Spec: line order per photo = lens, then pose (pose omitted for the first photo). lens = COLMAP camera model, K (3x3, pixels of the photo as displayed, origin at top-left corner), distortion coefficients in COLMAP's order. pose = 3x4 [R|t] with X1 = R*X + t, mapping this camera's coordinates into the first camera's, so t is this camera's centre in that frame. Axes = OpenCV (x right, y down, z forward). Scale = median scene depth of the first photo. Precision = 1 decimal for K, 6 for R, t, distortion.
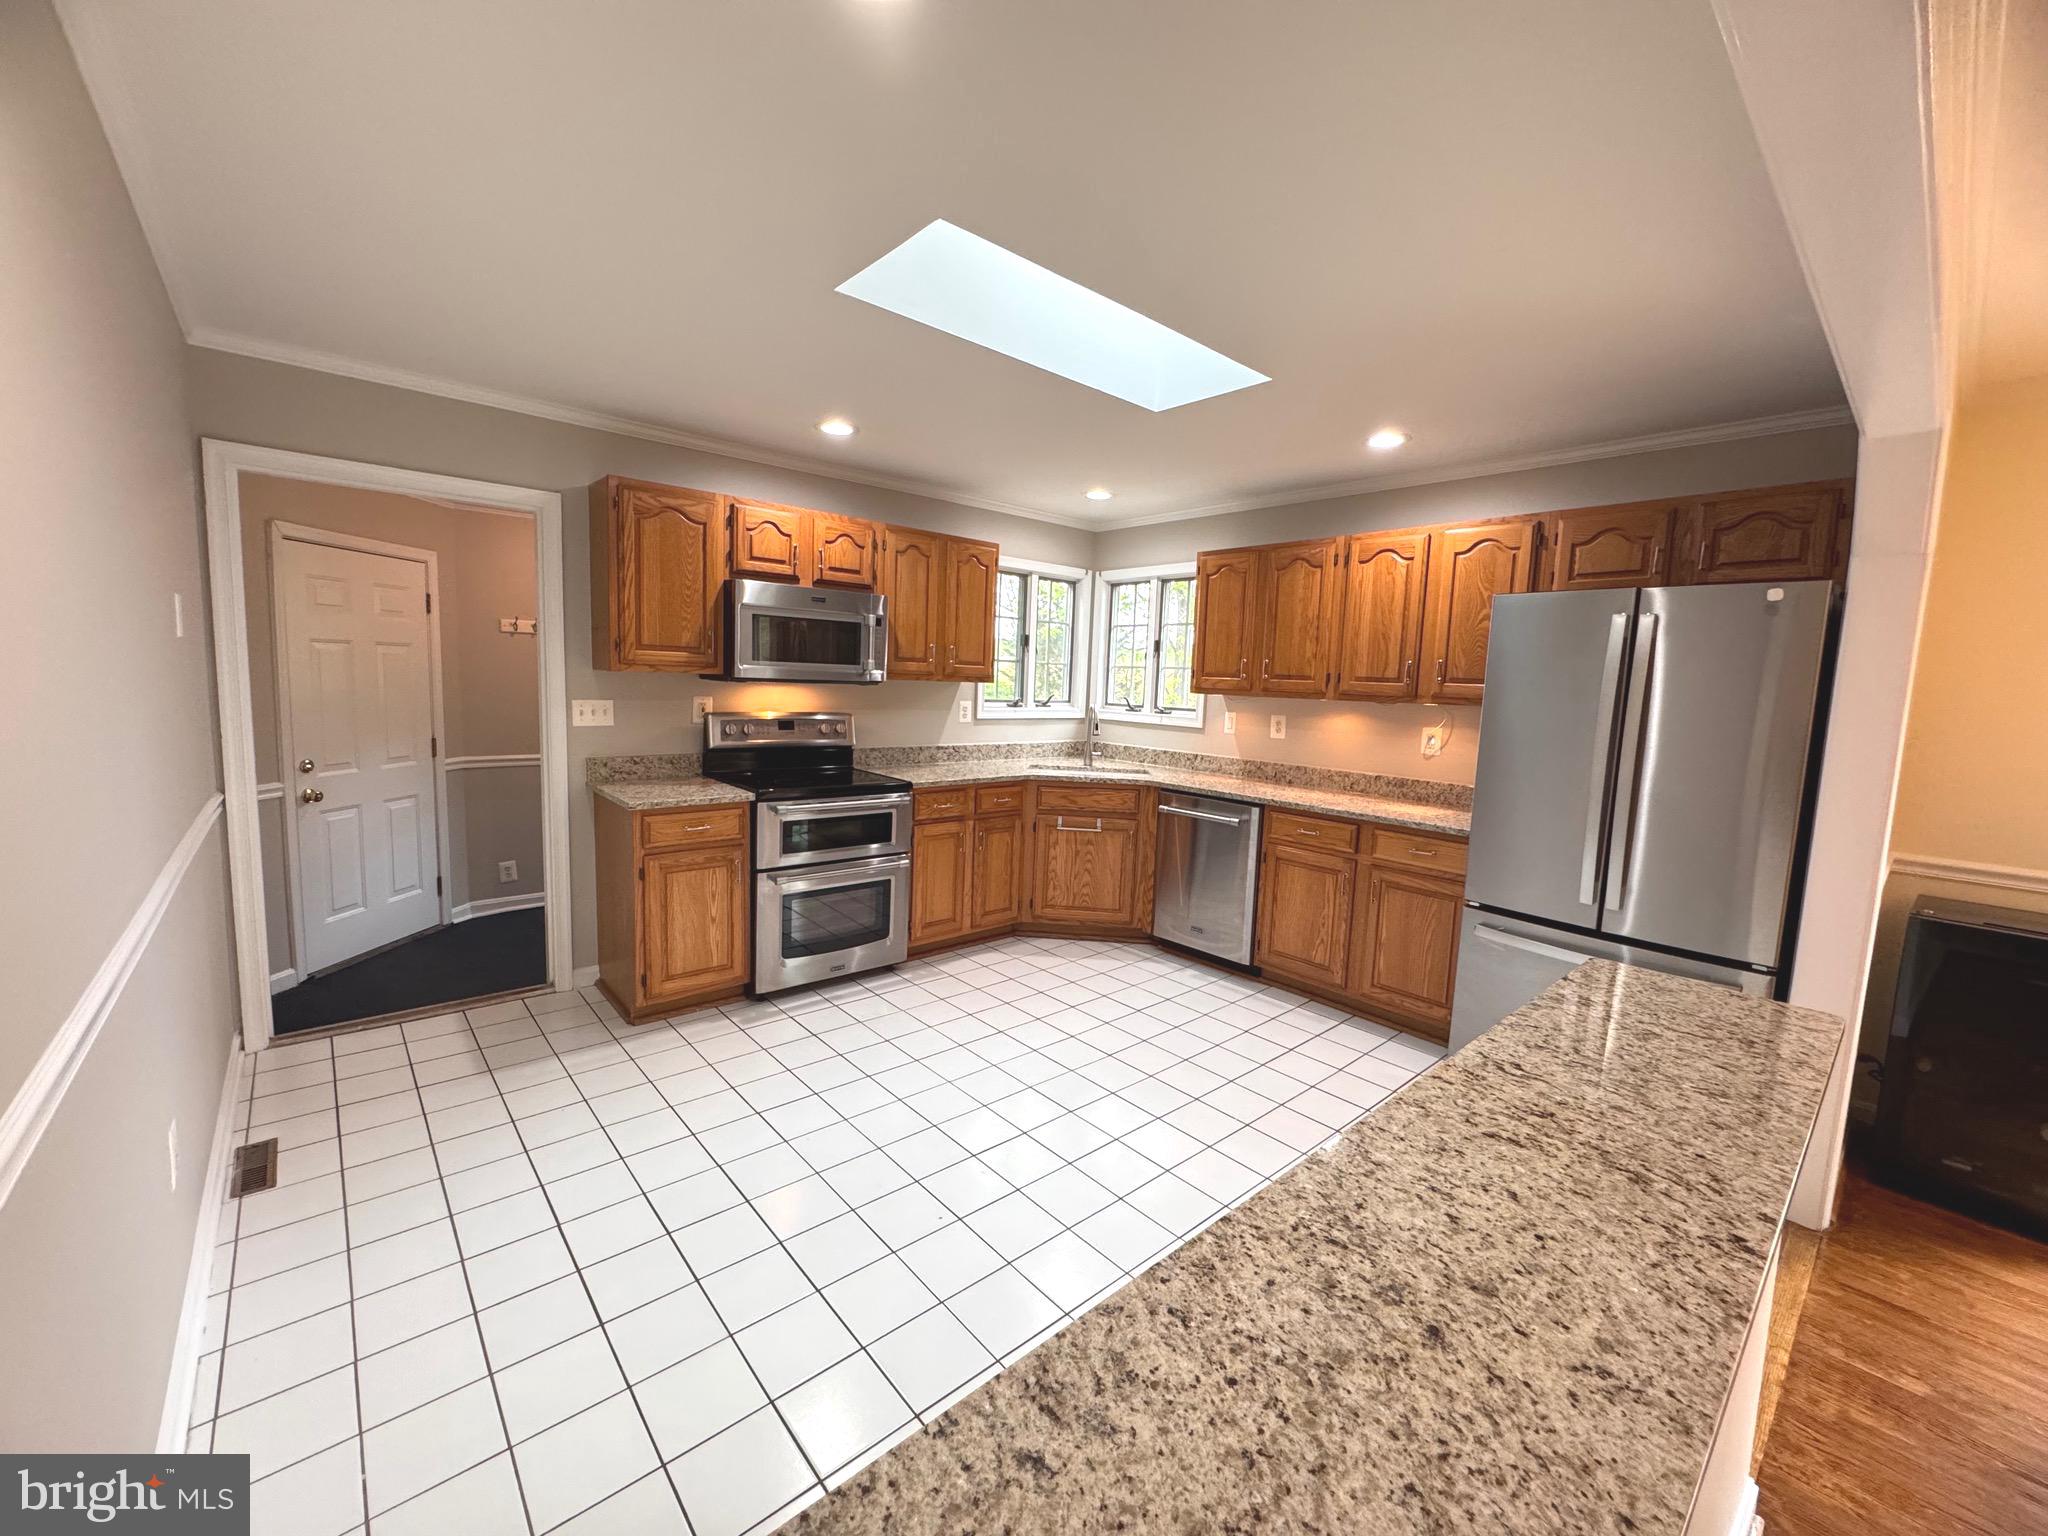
lens RADIAL K [[816.5, 0, 1031.2], [0, 816.5, 771.9], [0, 0, 1]] dist [-0.000360, 0.000037]
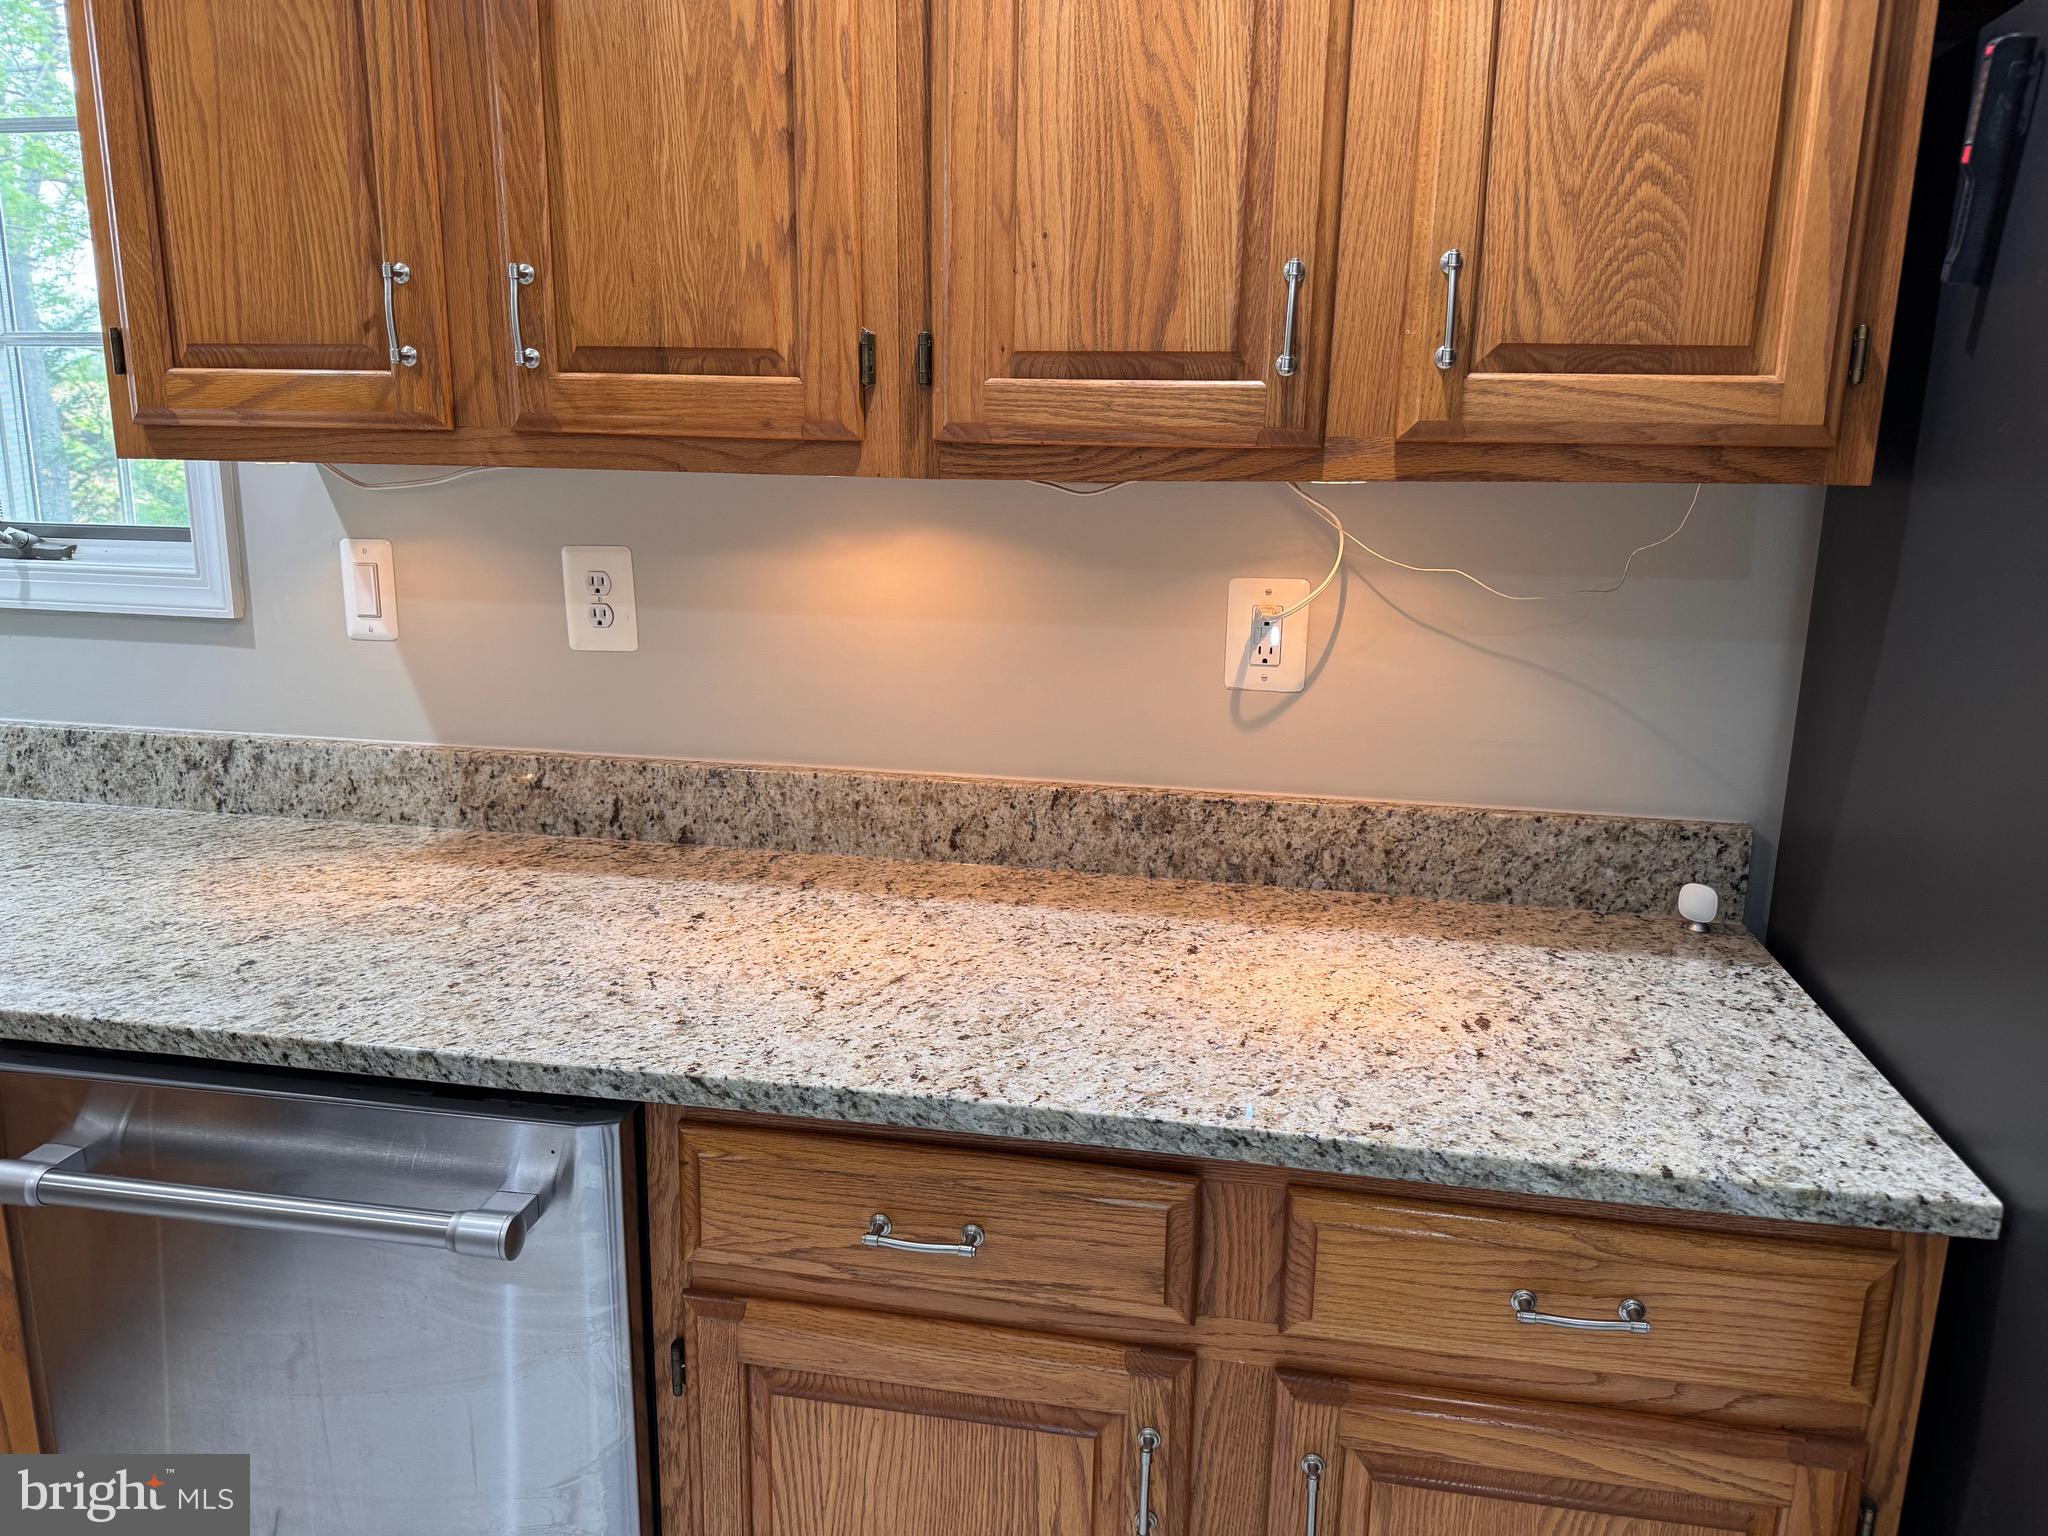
lens RADIAL K [[1444.3, 0, 1028.6], [0, 1444.3, 770.5], [0, 0, 1]] dist [0.004133, -0.004781]
pose [[0.791412, -0.155804, 0.591094, 0.154485], [0.081136, 0.985191, 0.151050, -0.059418], [-0.605874, -0.071584, 0.792333, 0.612516]]
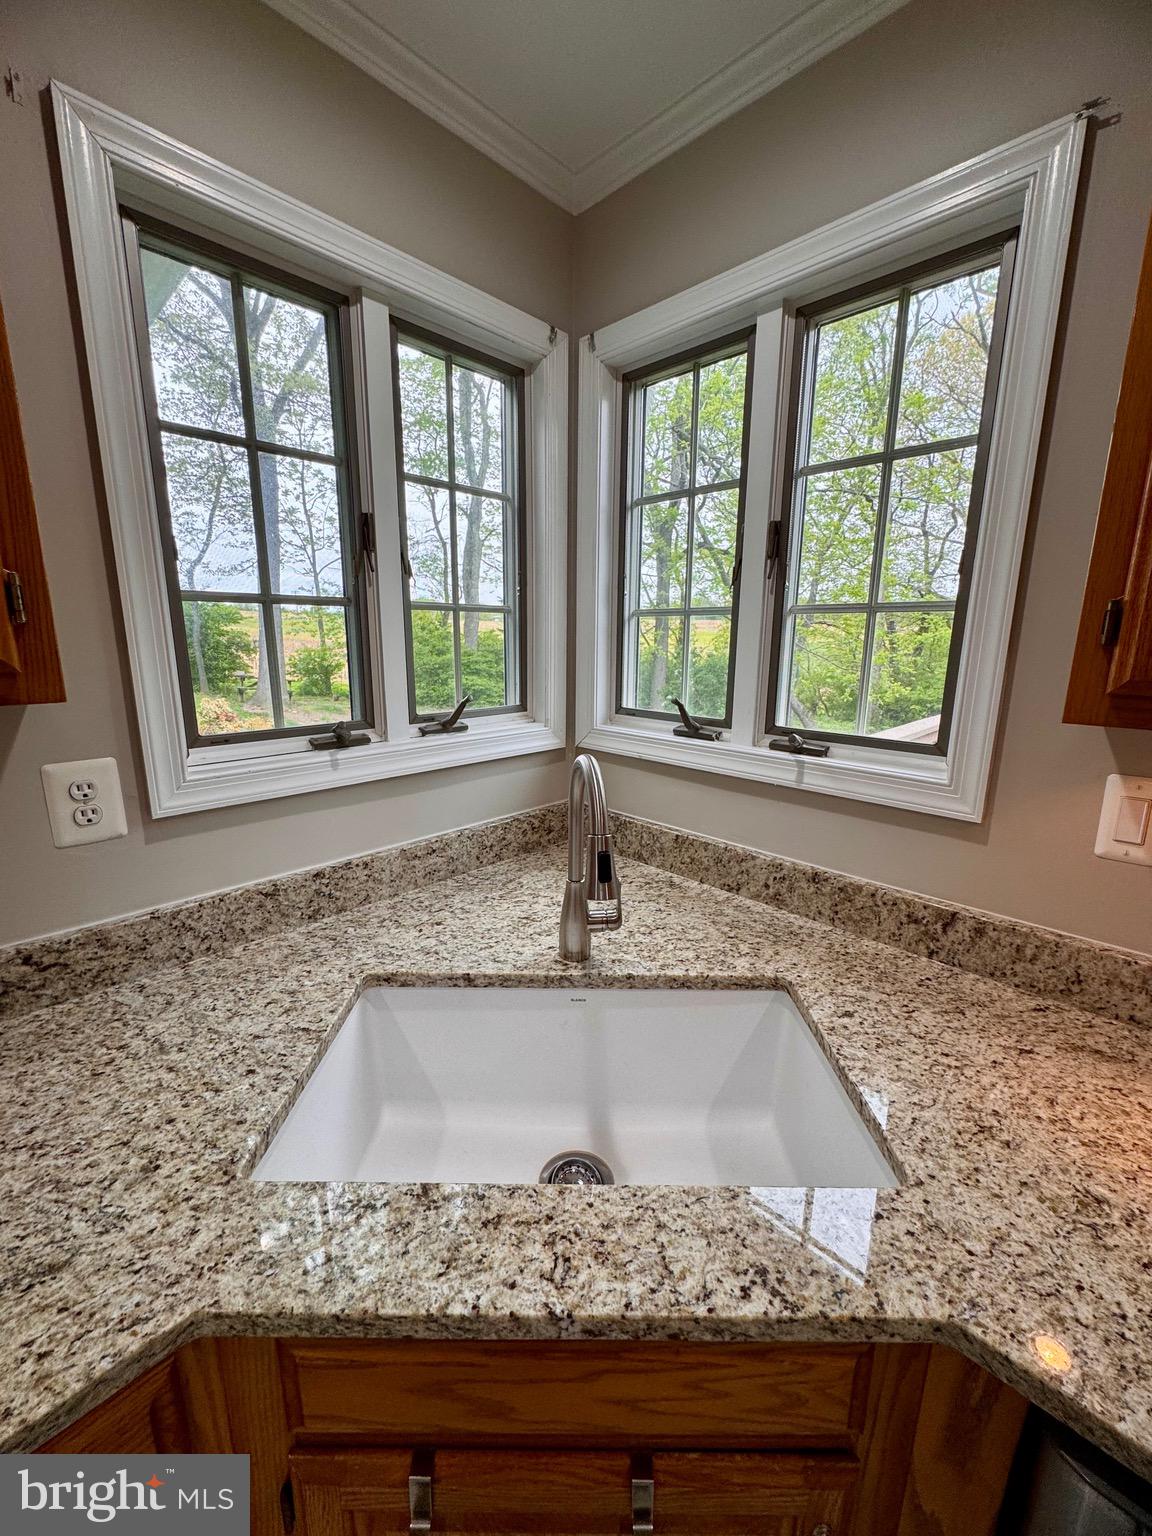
lens RADIAL K [[612.3, 0, 579.2], [0, 612.3, 764.8], [0, 0, 1]] dist [-0.000360, 0.000037]
pose [[0.997443, -0.042240, 0.057651, 0.067984], [0.036381, 0.994407, 0.099150, -0.106755], [-0.061516, -0.096799, 0.993401, 0.868080]]
